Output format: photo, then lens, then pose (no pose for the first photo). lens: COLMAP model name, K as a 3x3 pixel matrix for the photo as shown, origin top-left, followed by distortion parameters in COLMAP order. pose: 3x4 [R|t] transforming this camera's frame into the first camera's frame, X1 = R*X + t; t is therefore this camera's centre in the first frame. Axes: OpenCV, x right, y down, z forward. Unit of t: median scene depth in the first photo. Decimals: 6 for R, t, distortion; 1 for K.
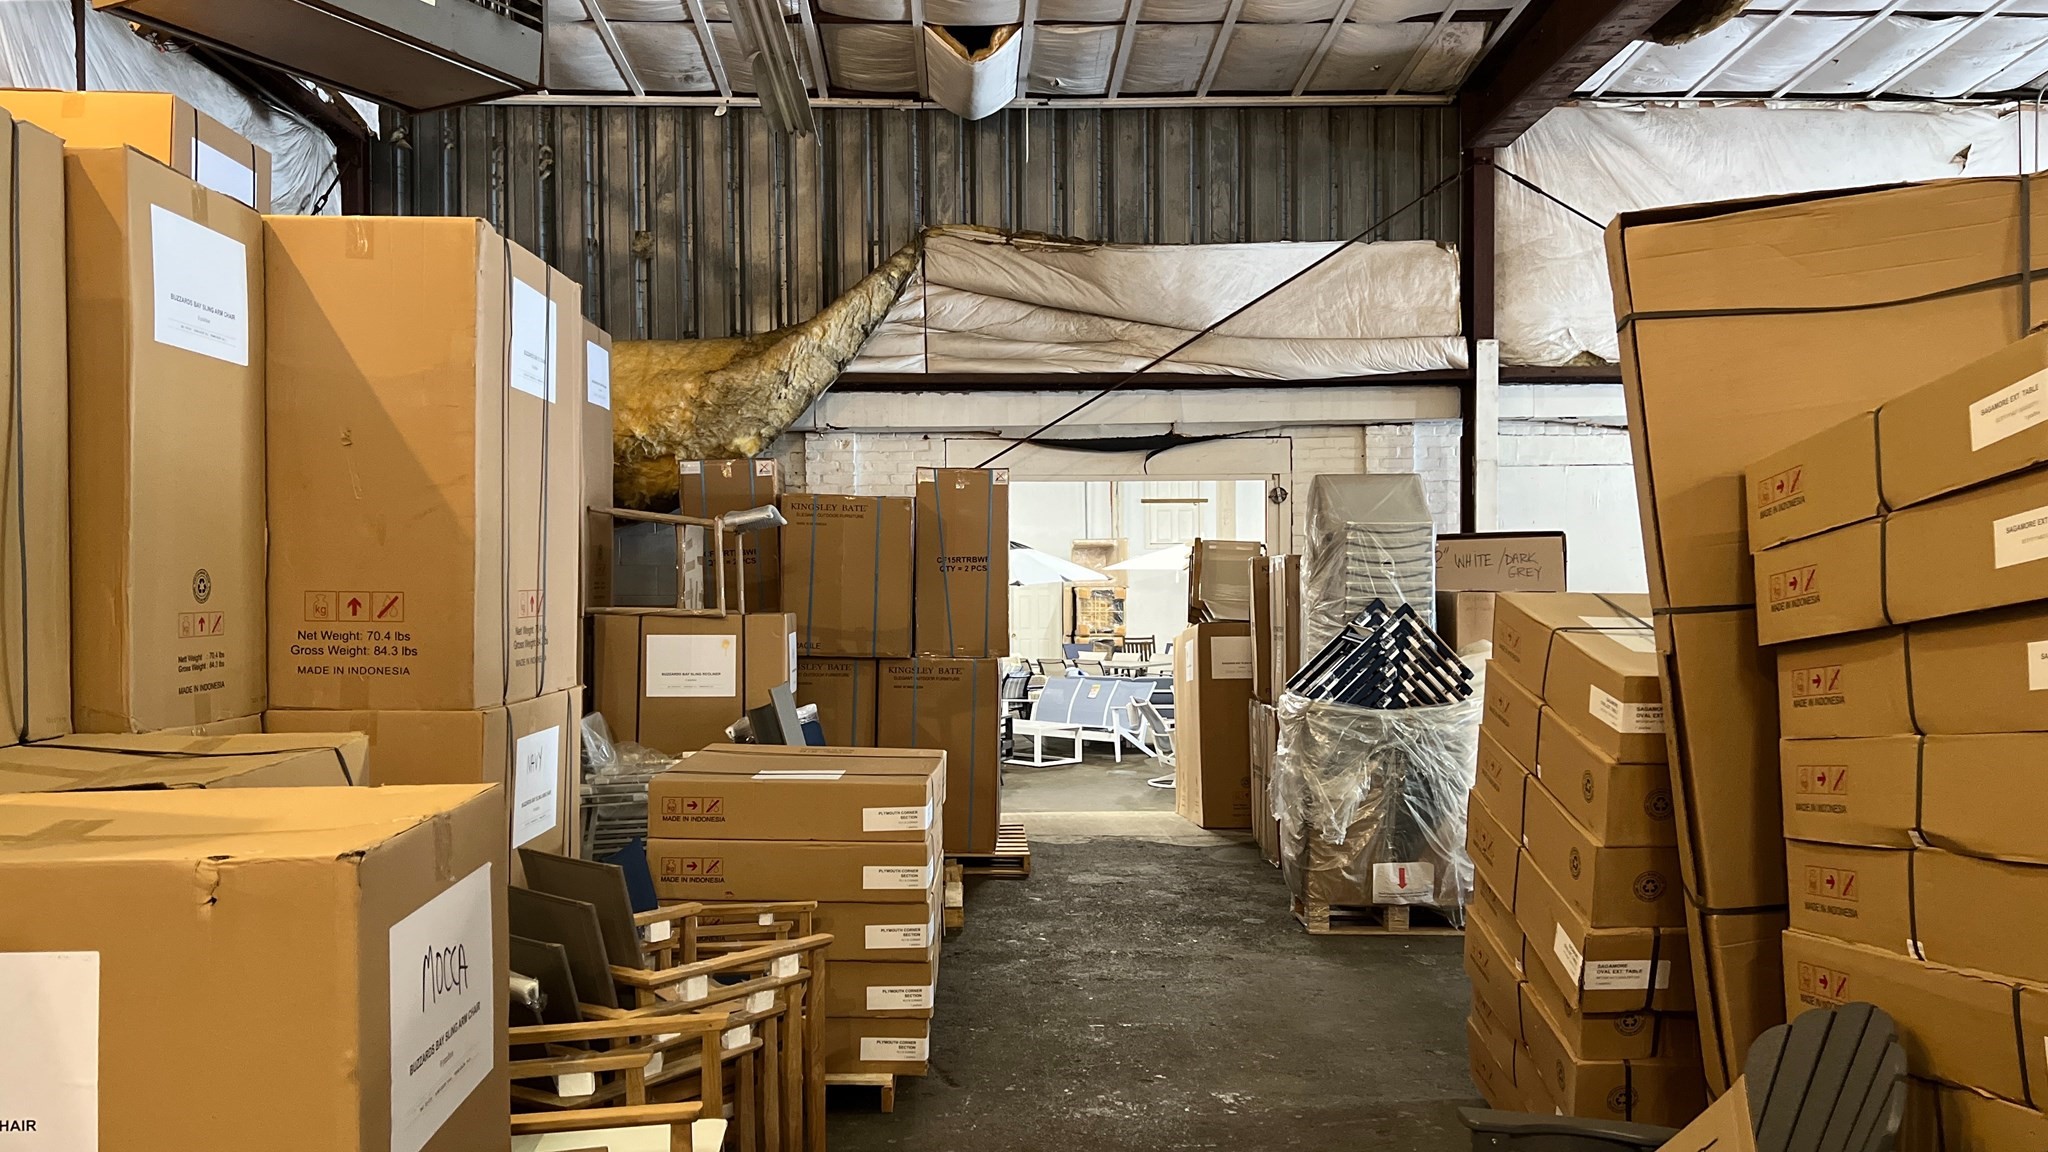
lens RADIAL K [[1561.4, 0, 981.1], [0, 1561.4, 581.2], [0, 0, 1]] dist [0.137441, -0.002794]
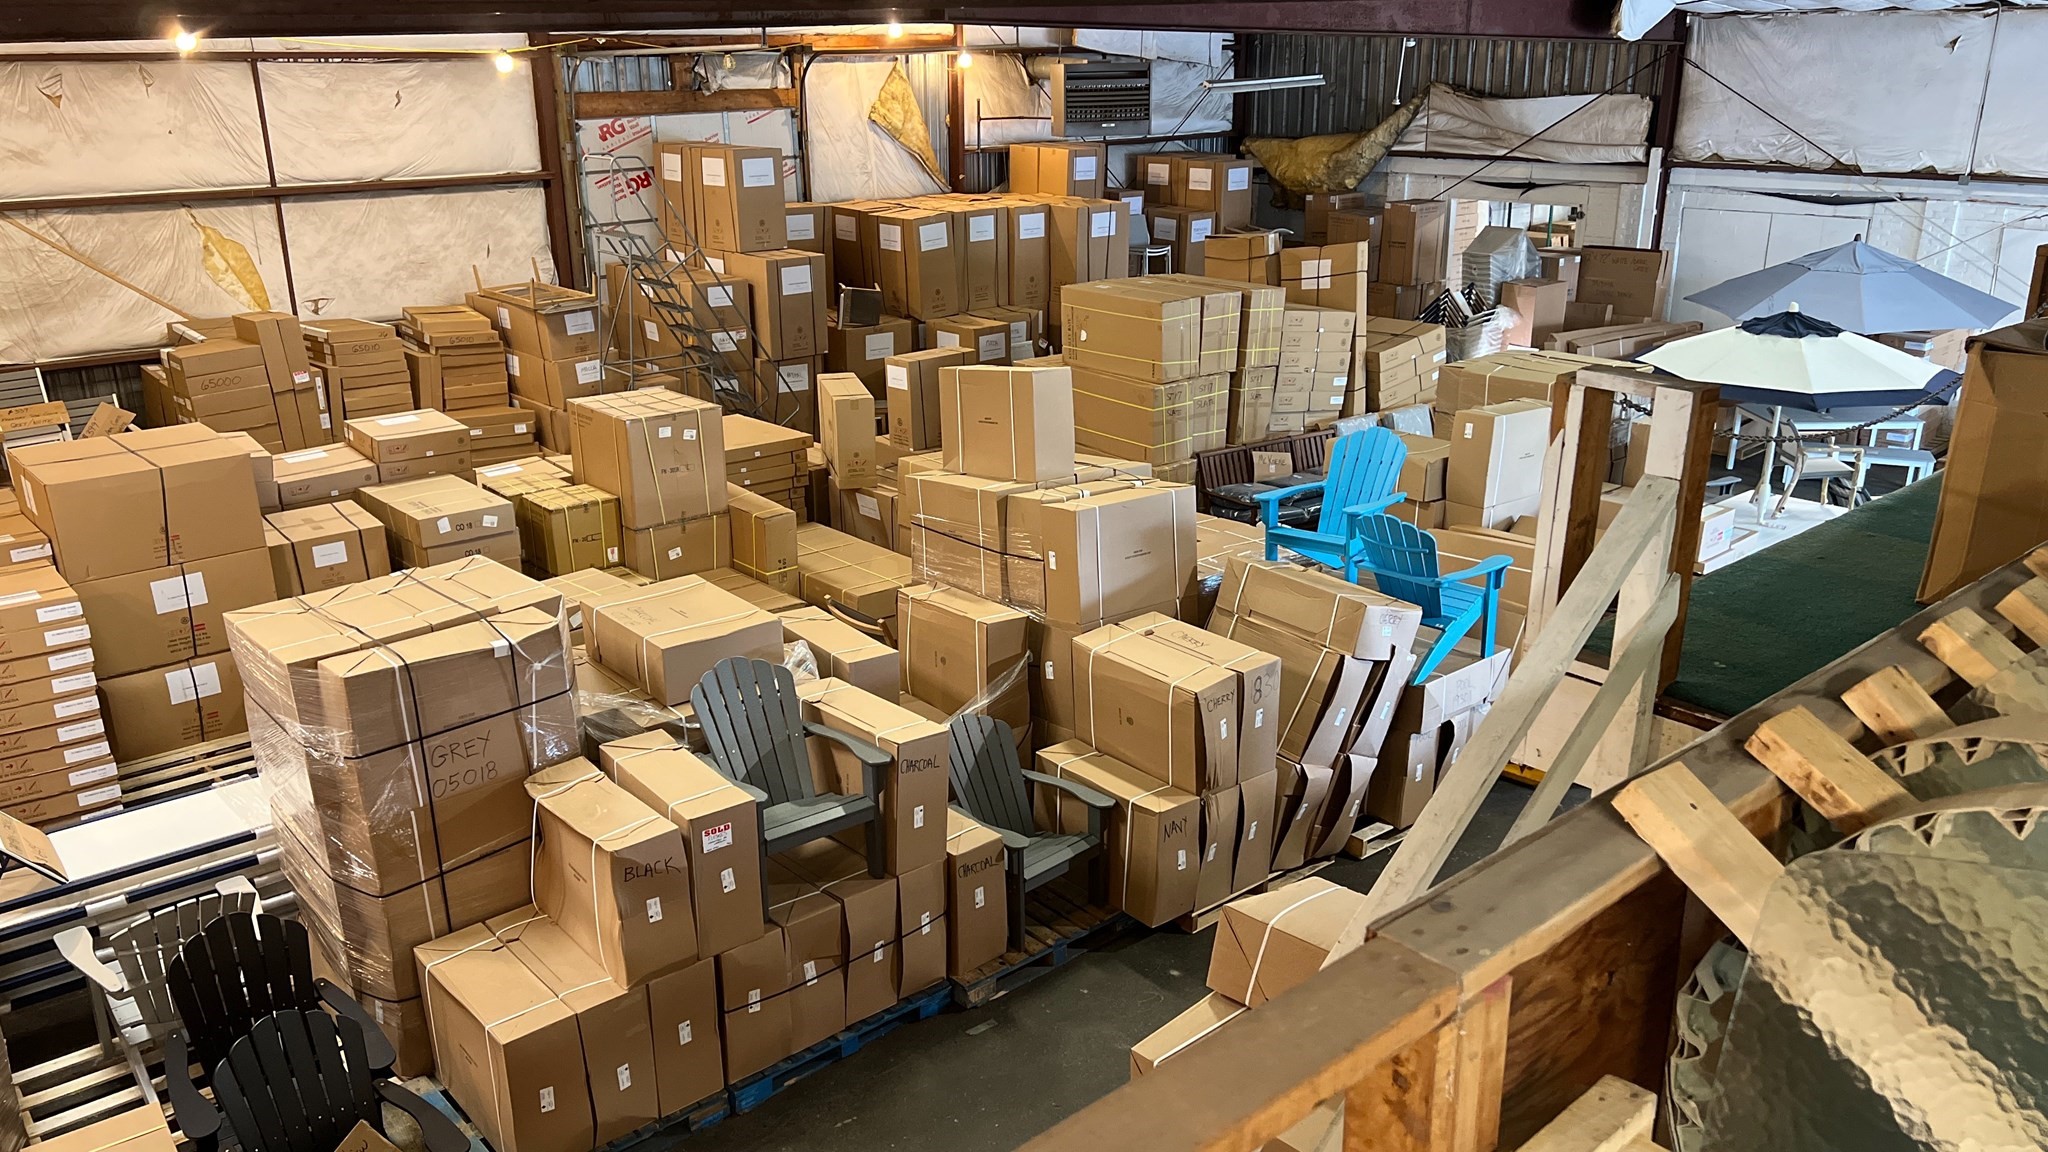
lens RADIAL K [[1532.9, 0, 1024.0], [0, 1532.9, 576.0], [0, 0, 1]] dist [0.064585, -0.001471]
pose [[0.634192, 0.250704, -0.731401, 1.384463], [0.009829, 0.943280, 0.331853, -0.301693], [0.773113, -0.217648, 0.595757, -0.905030]]
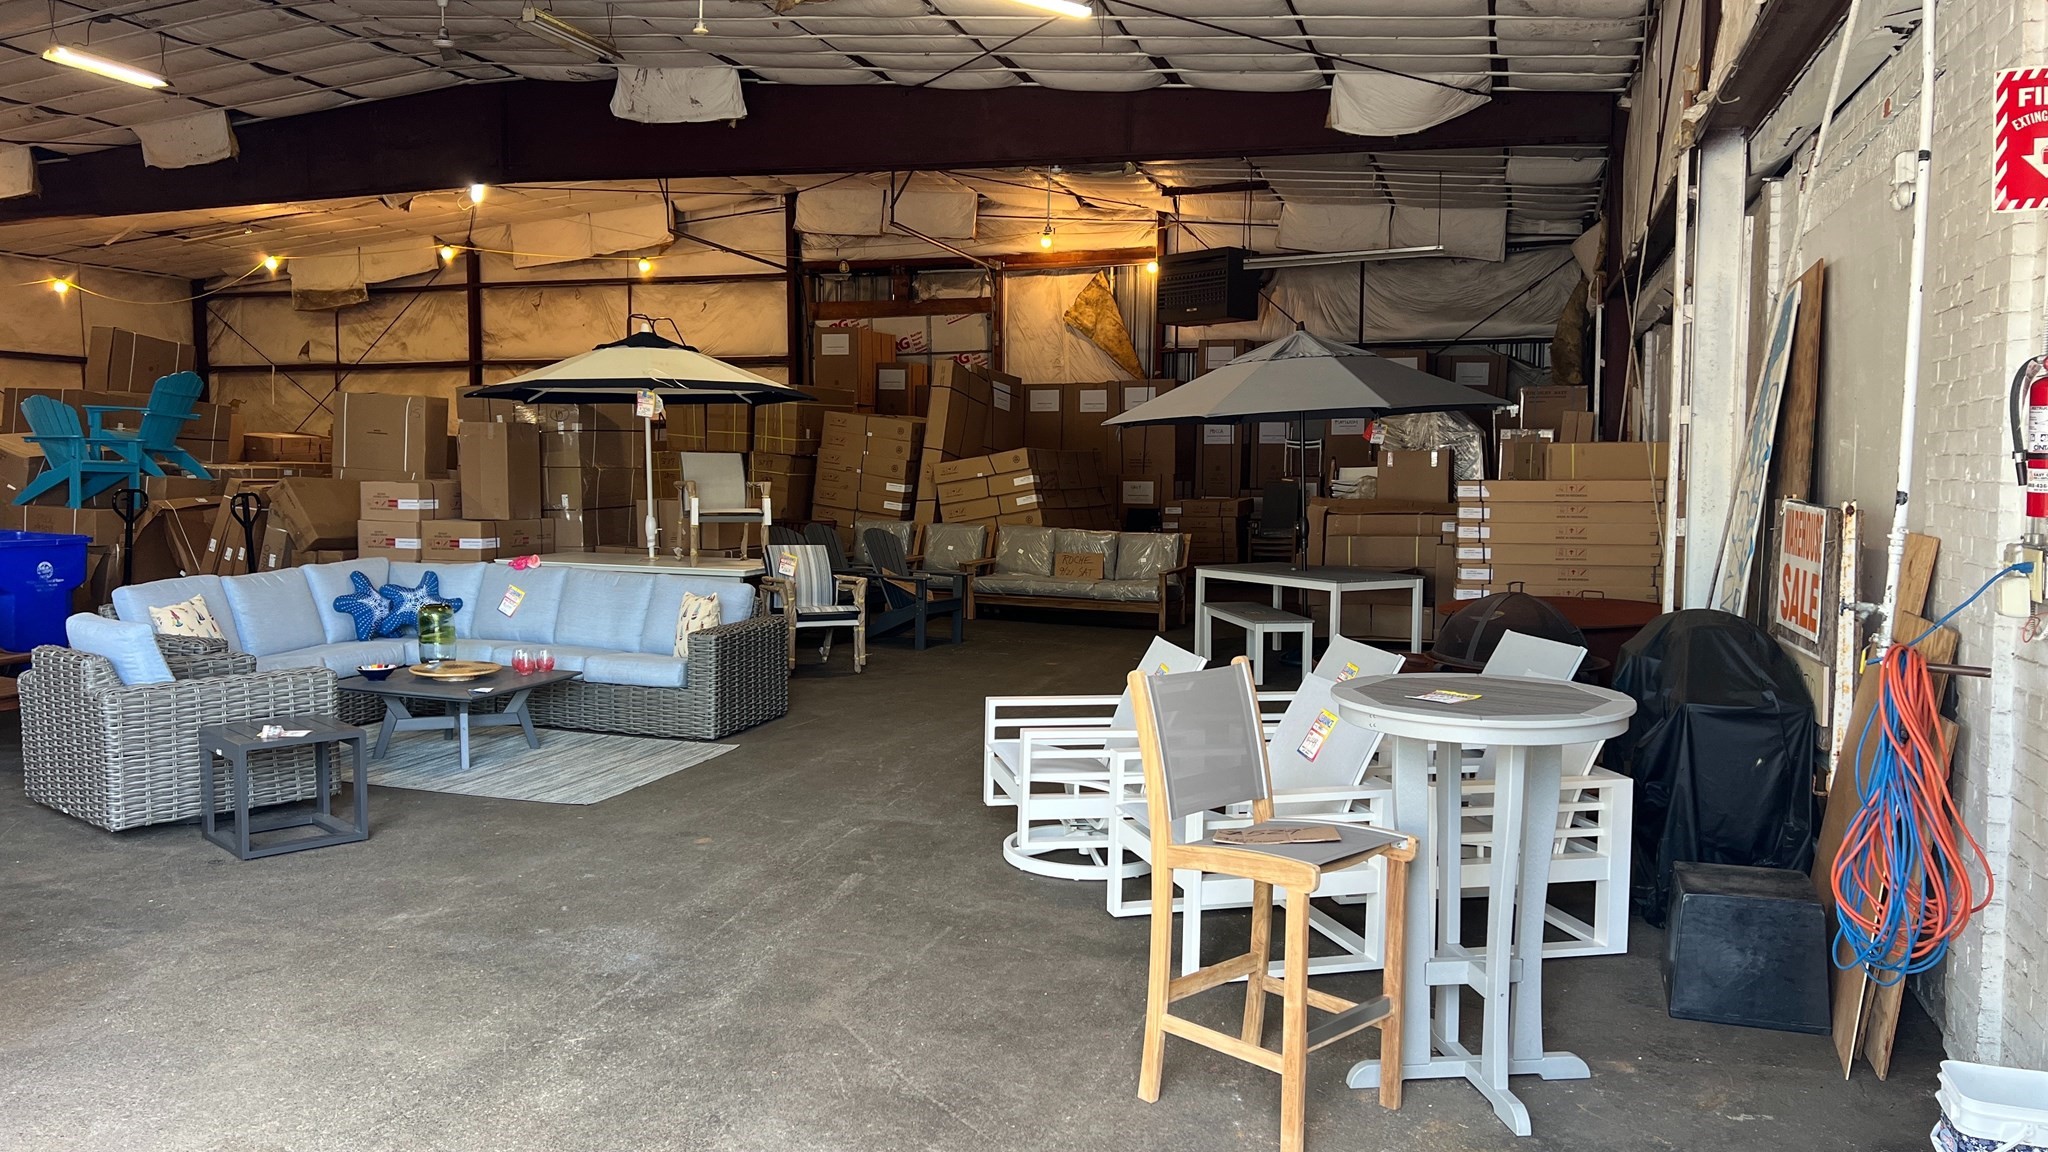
lens RADIAL K [[1561.4, 0, 981.1], [0, 1561.4, 581.2], [0, 0, 1]] dist [0.137441, -0.002794]
pose [[-0.360599, 0.069706, -0.930113, 1.875124], [-0.000070, 0.997201, 0.074761, 0.013822], [0.932721, 0.027023, -0.359585, 1.005934]]
